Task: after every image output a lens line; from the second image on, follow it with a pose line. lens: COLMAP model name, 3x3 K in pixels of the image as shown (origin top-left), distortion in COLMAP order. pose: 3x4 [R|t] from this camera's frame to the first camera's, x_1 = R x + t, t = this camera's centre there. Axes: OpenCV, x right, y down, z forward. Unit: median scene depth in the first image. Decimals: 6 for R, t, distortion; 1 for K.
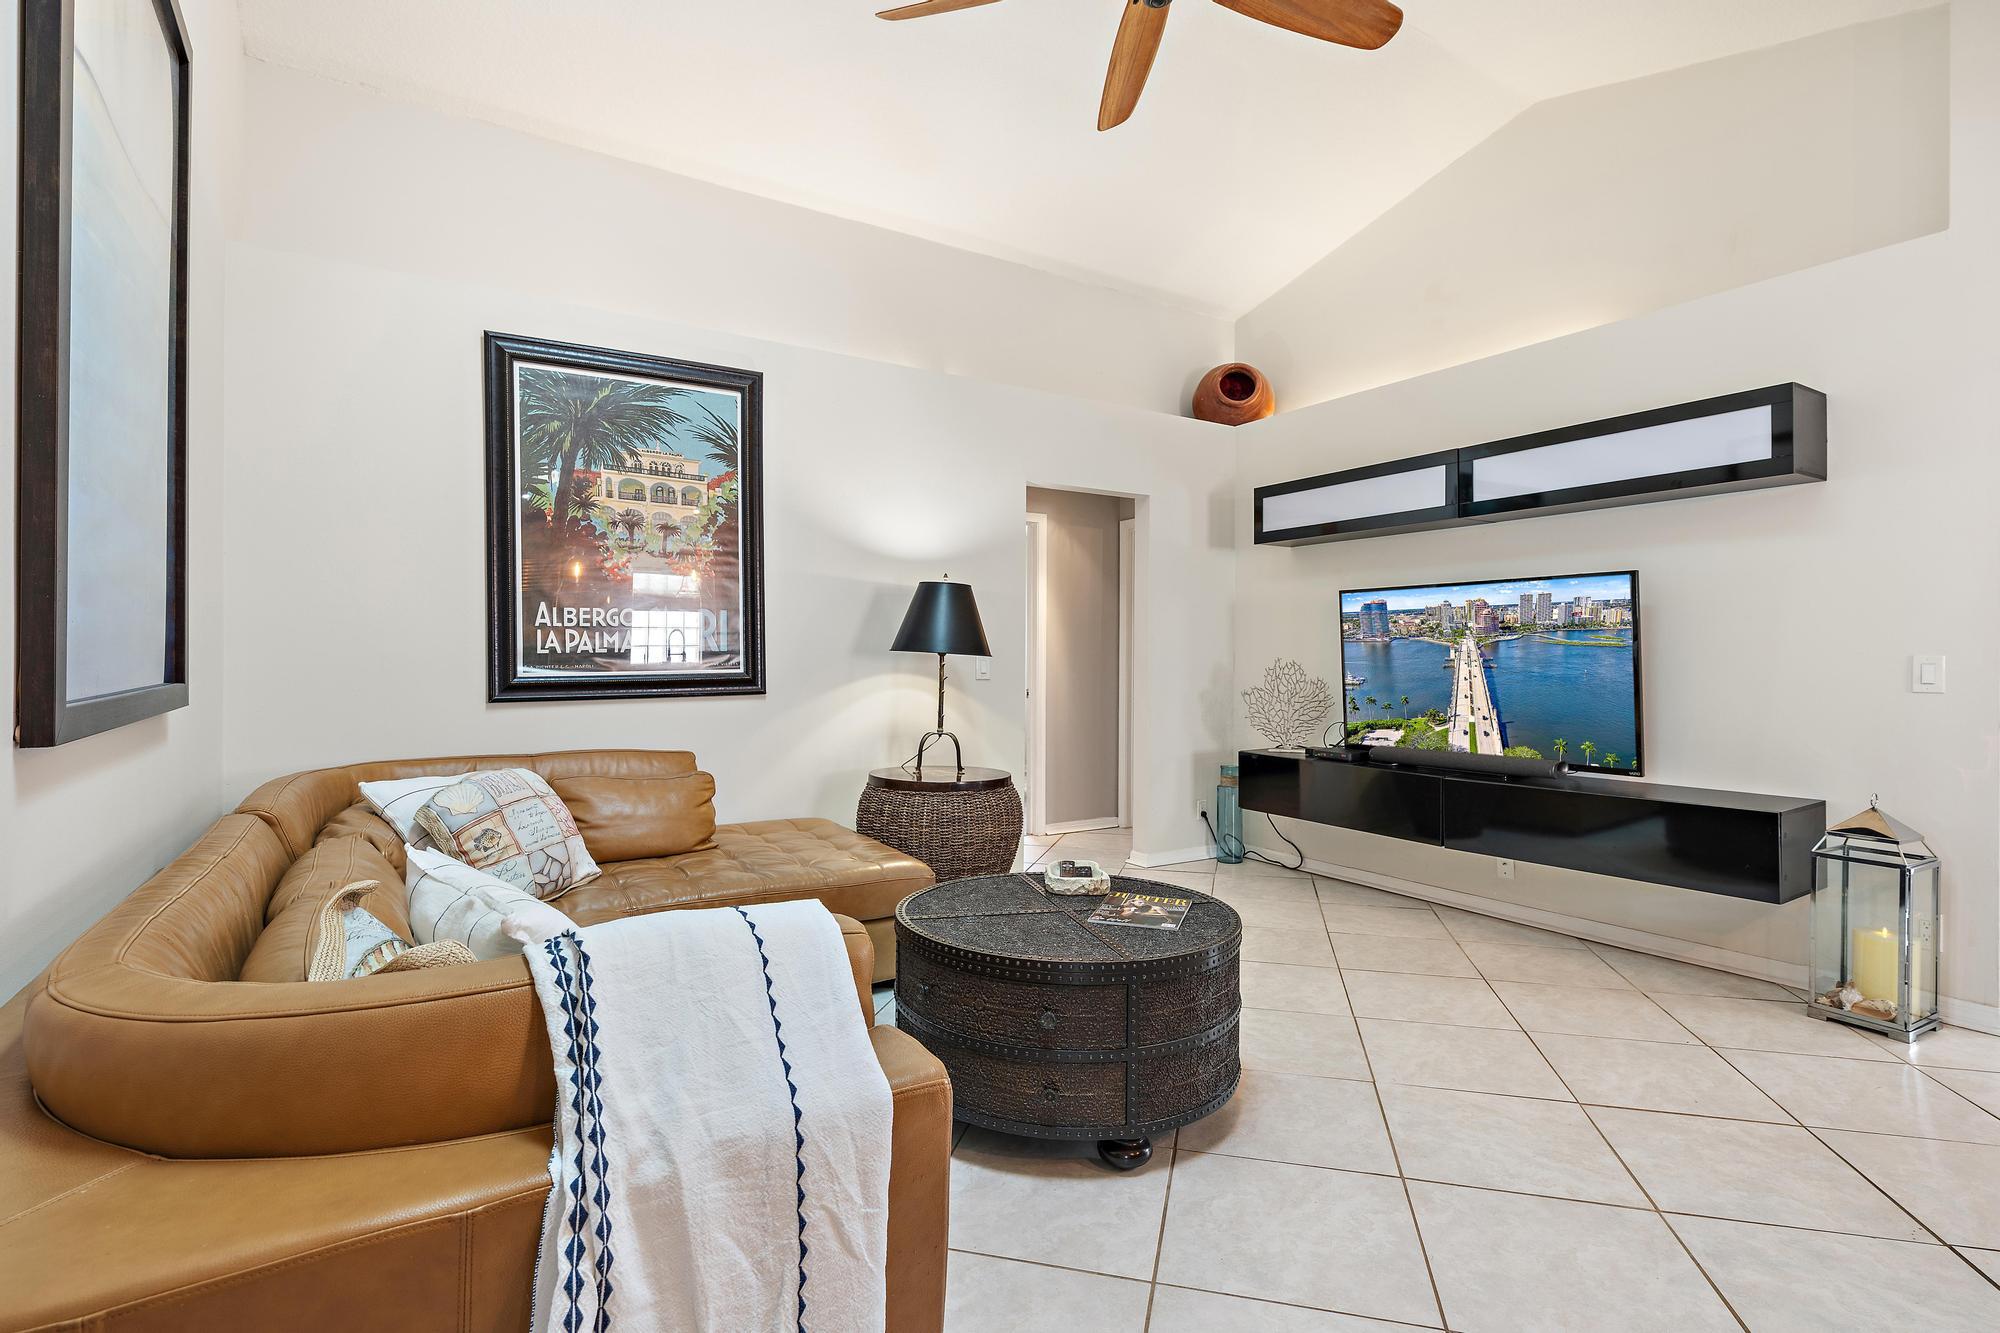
lens RADIAL K [[961.6, 0, 997.2], [0, 961.6, 661.5], [0, 0, 1]] dist [-0.002855, -0.000221]
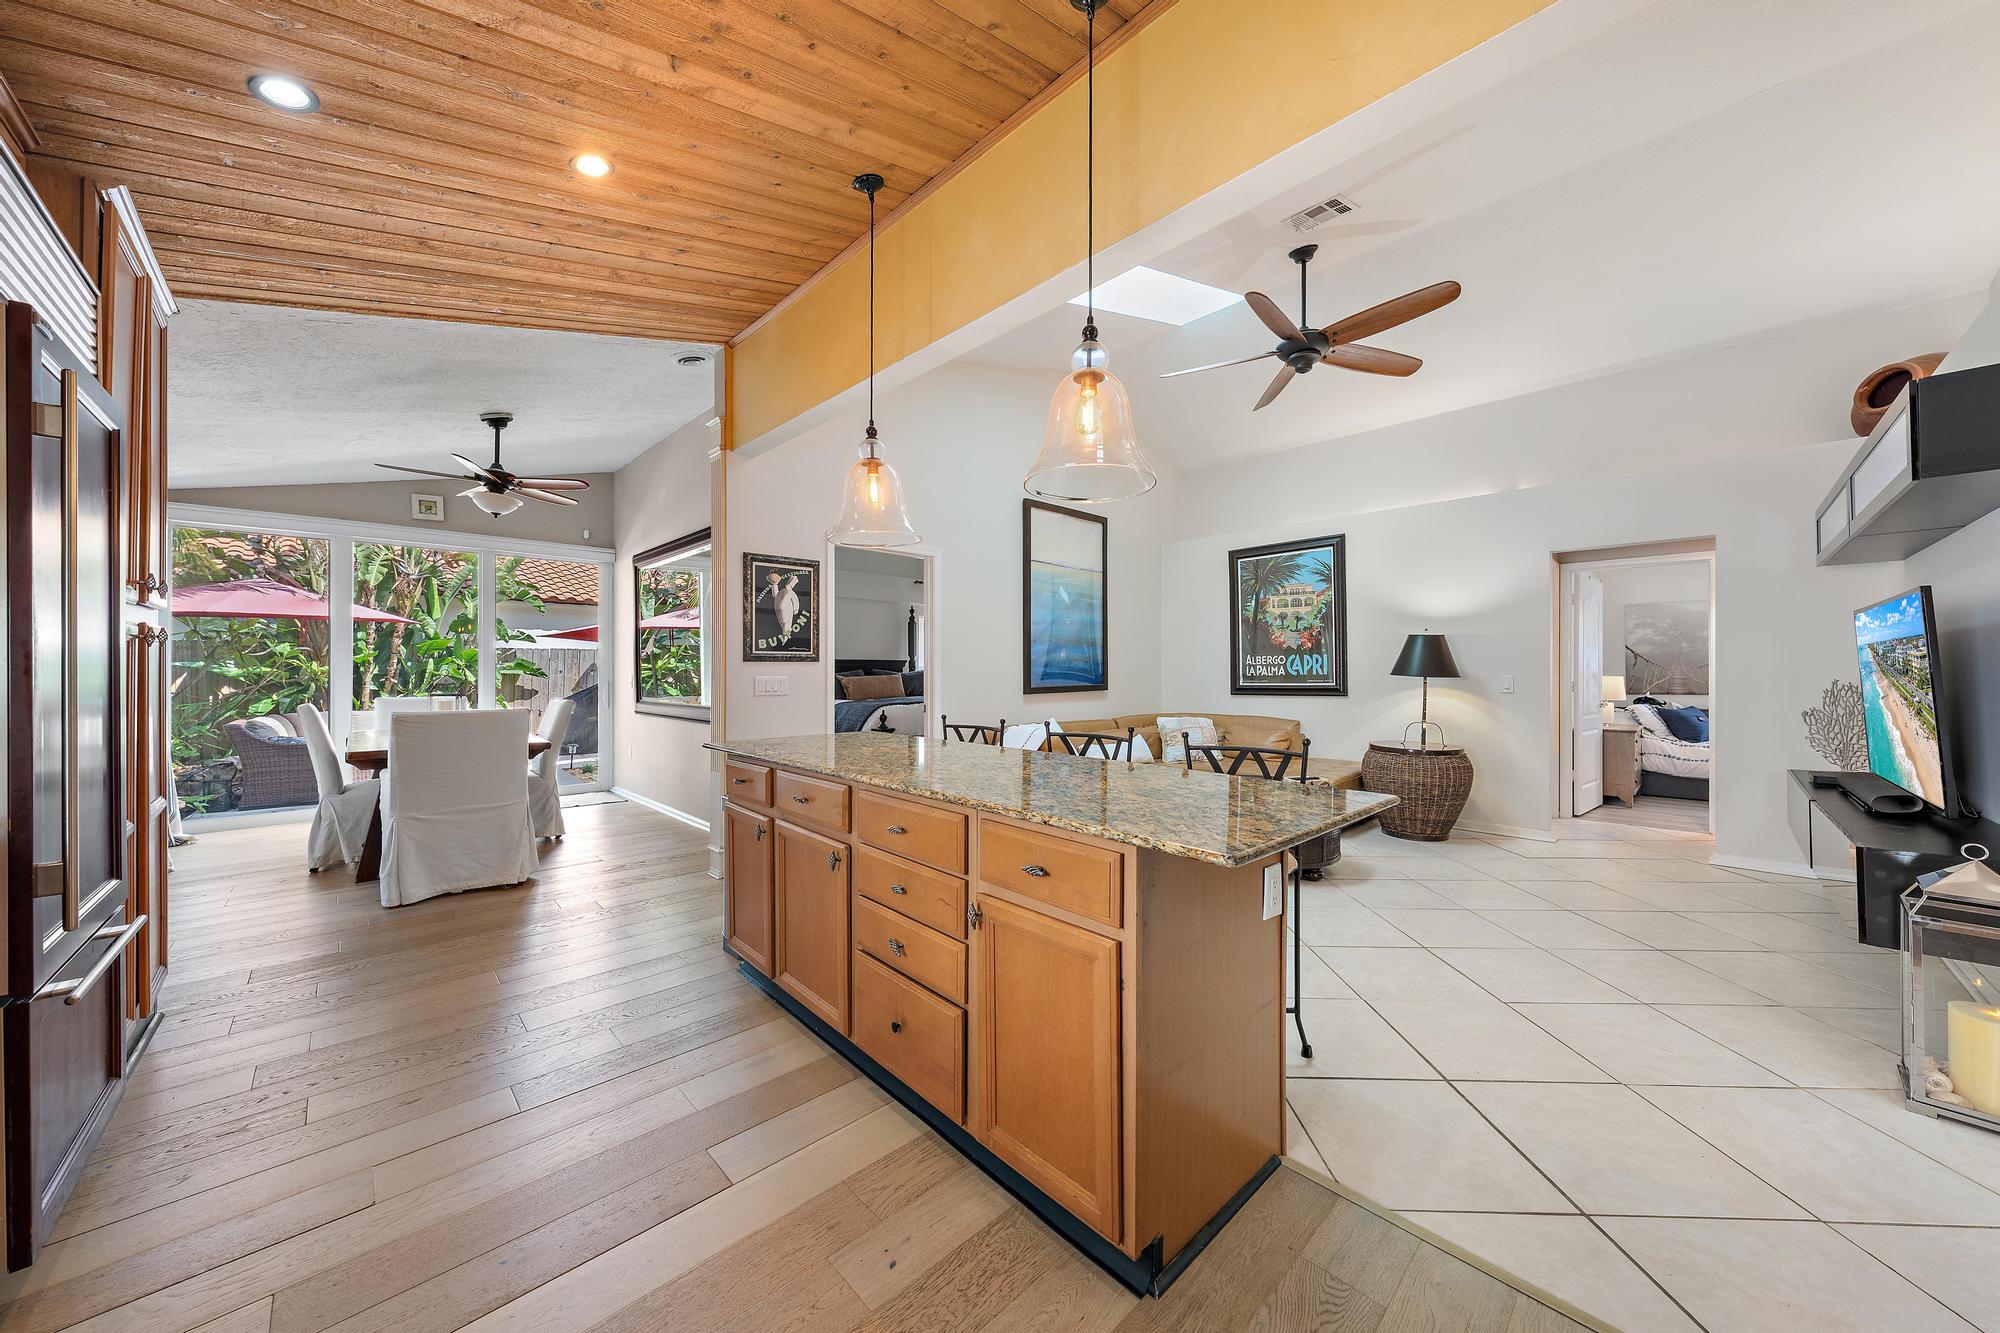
lens RADIAL K [[689.6, 0, 996.7], [0, 689.6, 663.3], [0, 0, 1]] dist [0.000402, 0.000000]
pose [[0.202927, -0.013898, -0.979095, 1.049613], [-0.001686, 0.999893, -0.014542, -0.011903], [0.979192, 0.004601, 0.202881, 0.012544]]
